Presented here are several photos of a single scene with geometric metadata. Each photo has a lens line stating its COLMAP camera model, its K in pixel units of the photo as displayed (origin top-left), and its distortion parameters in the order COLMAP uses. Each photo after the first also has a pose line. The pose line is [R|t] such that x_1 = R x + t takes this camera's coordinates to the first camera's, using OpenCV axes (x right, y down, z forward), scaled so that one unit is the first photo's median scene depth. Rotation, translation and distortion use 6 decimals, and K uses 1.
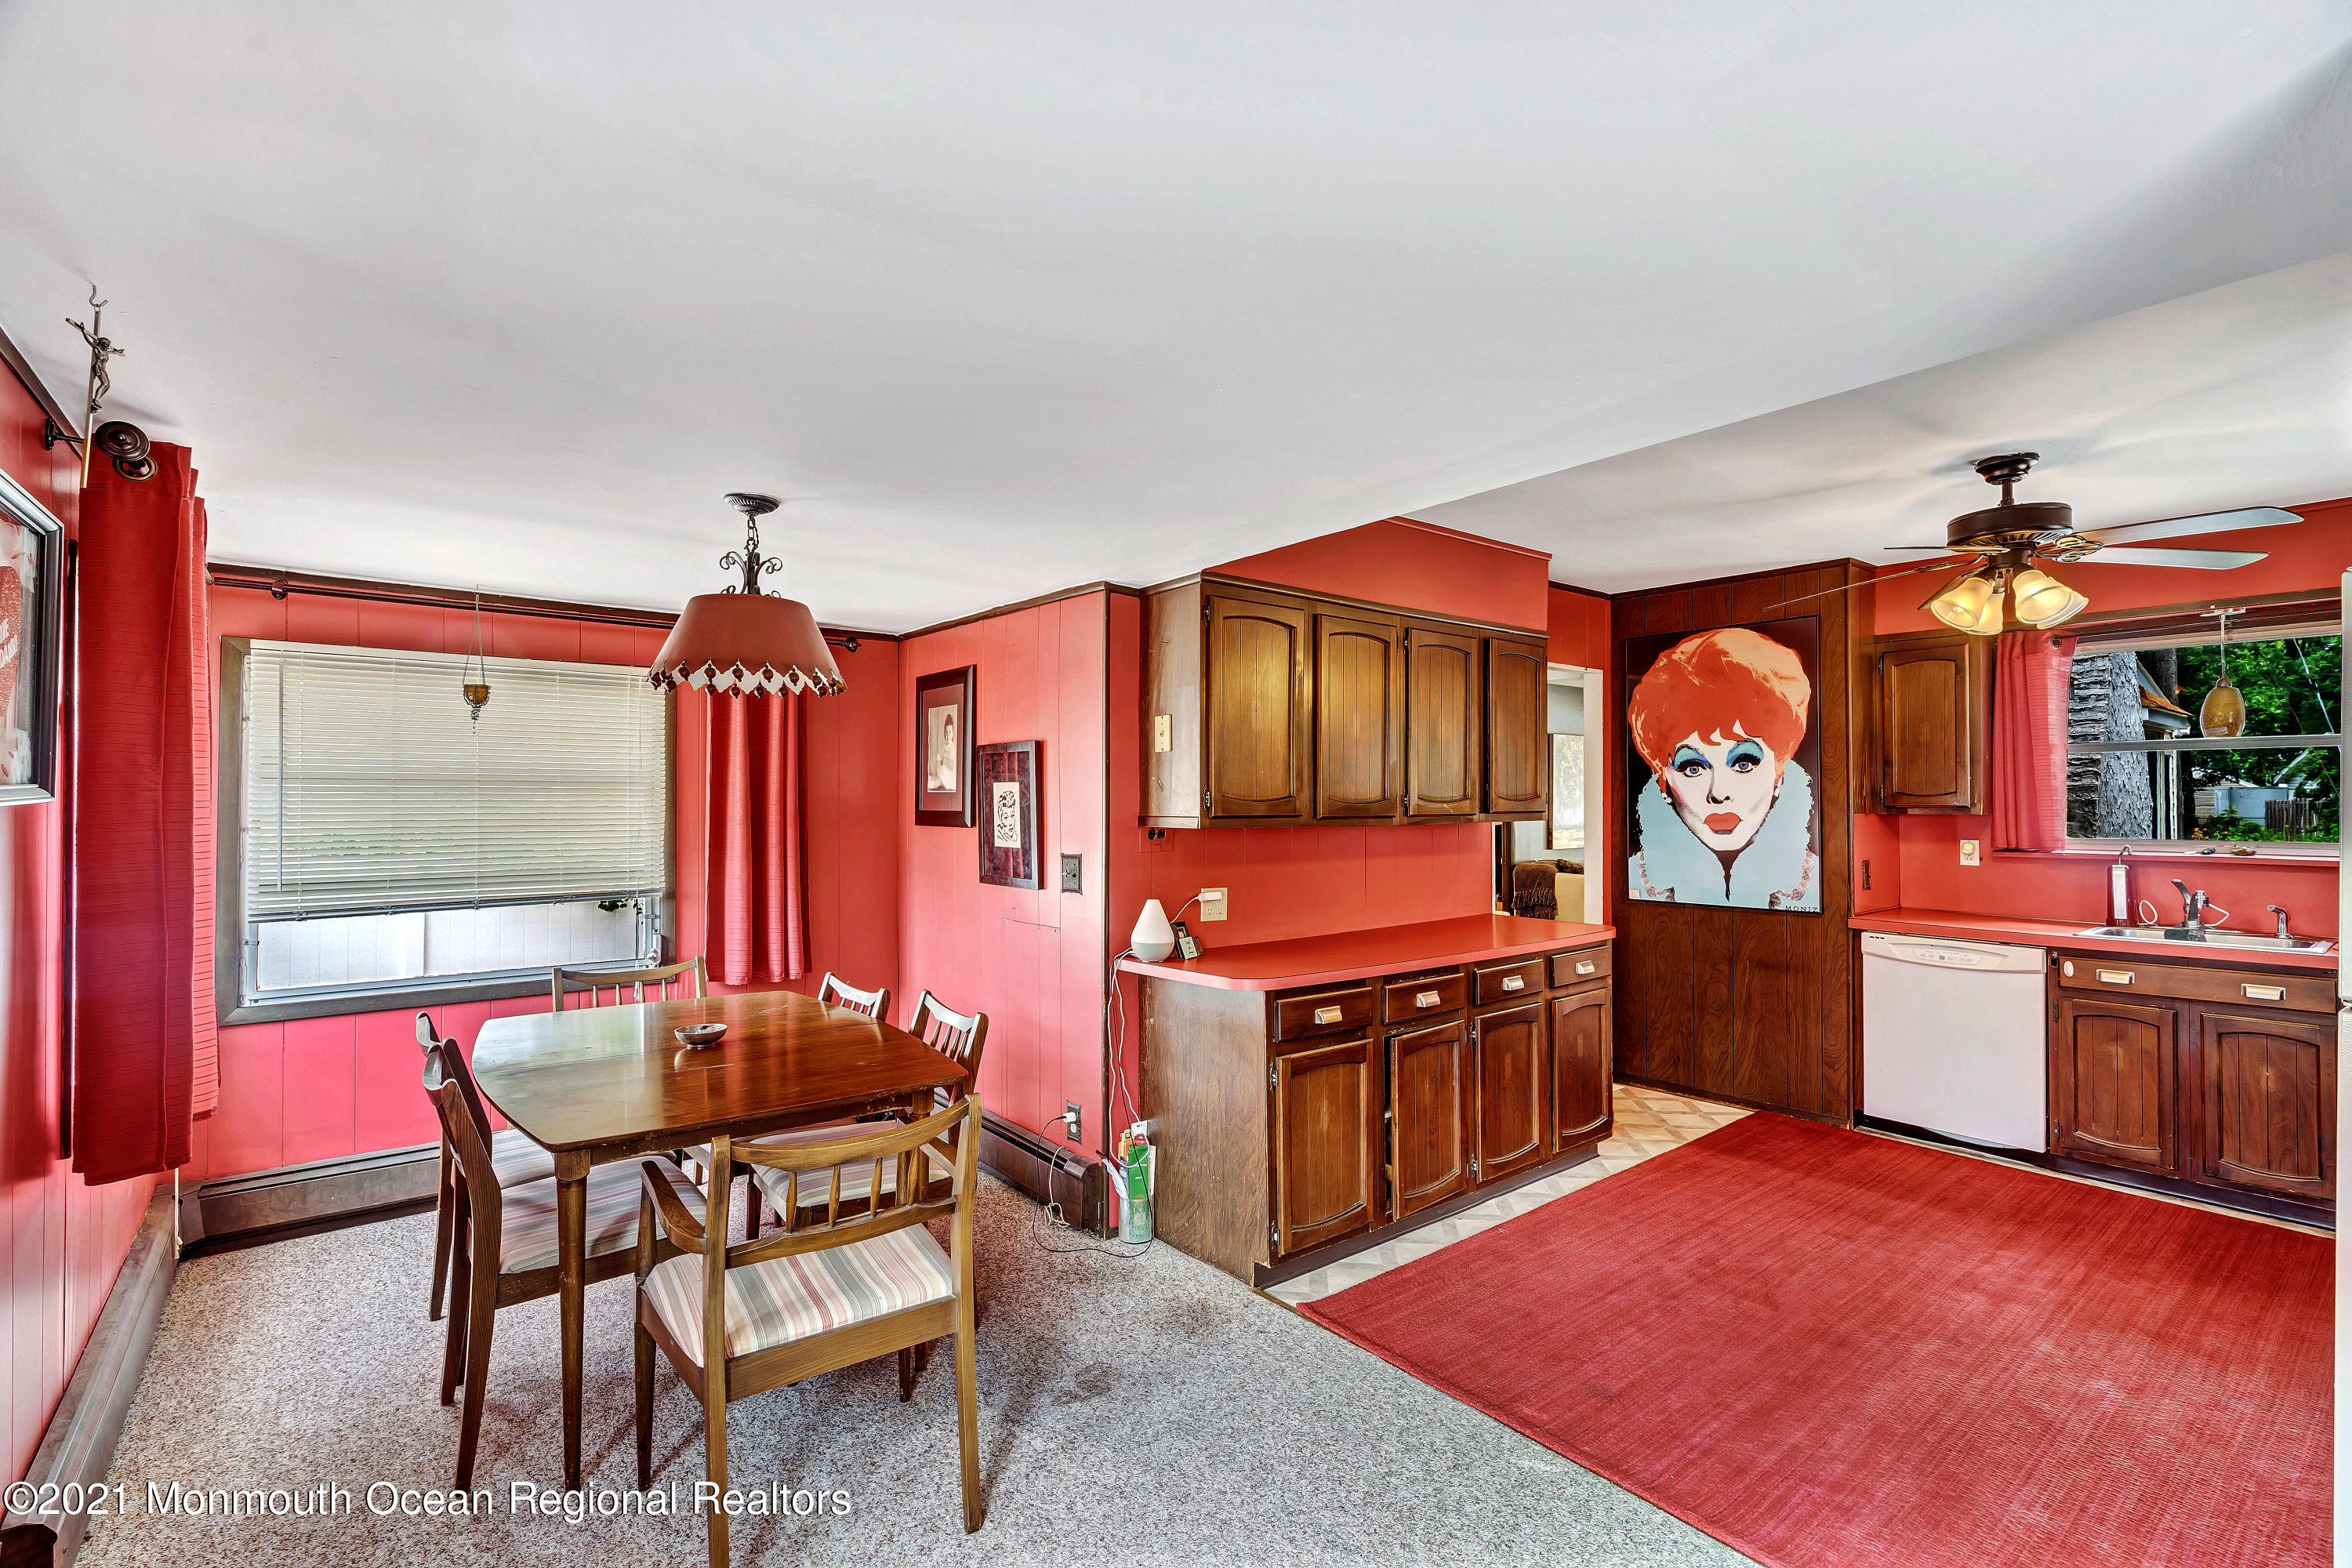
lens RADIAL K [[1051.6, 0, 1170.4], [0, 1051.6, 785.2], [0, 0, 1]] dist [-0.000487, 0.001297]
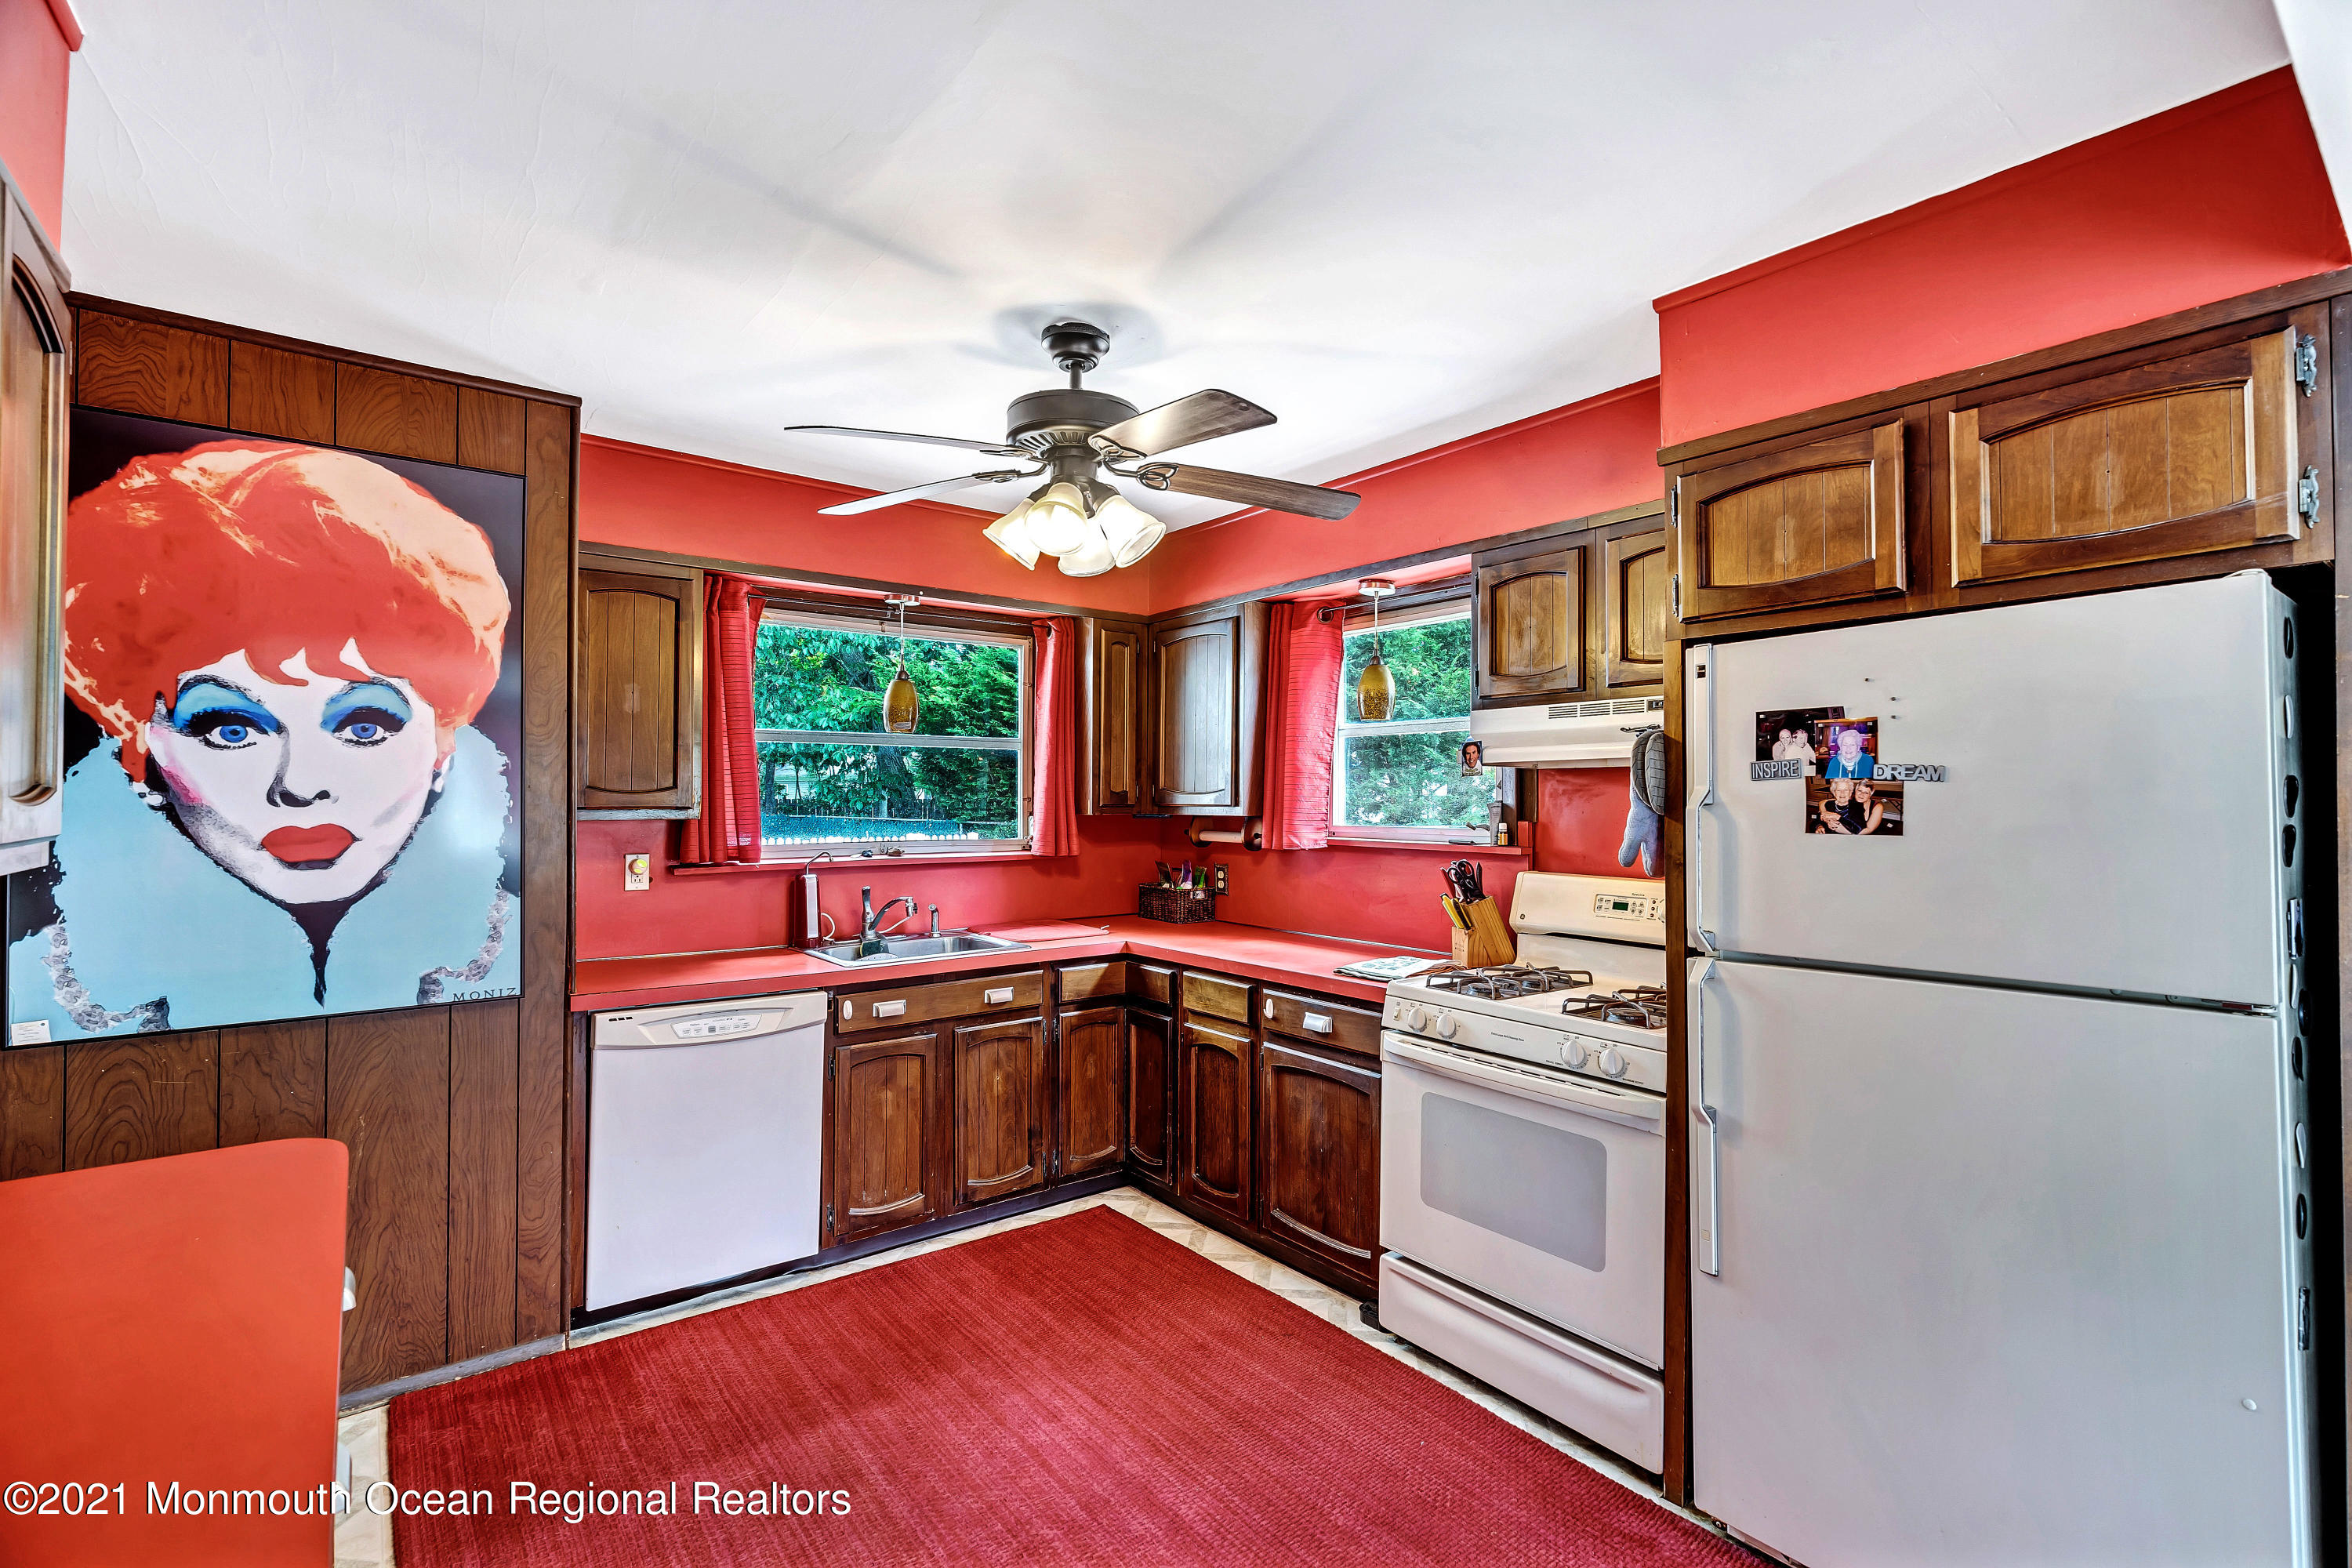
lens RADIAL K [[1051.6, 0, 1174.4], [0, 1051.6, 791.7], [0, 0, 1]] dist [-0.000487, 0.001297]
pose [[0.008212, 0.004030, 0.999958, 0.044495], [-0.018366, 0.999824, -0.003879, 0.005537], [-0.999798, -0.018333, 0.008285, 0.623894]]
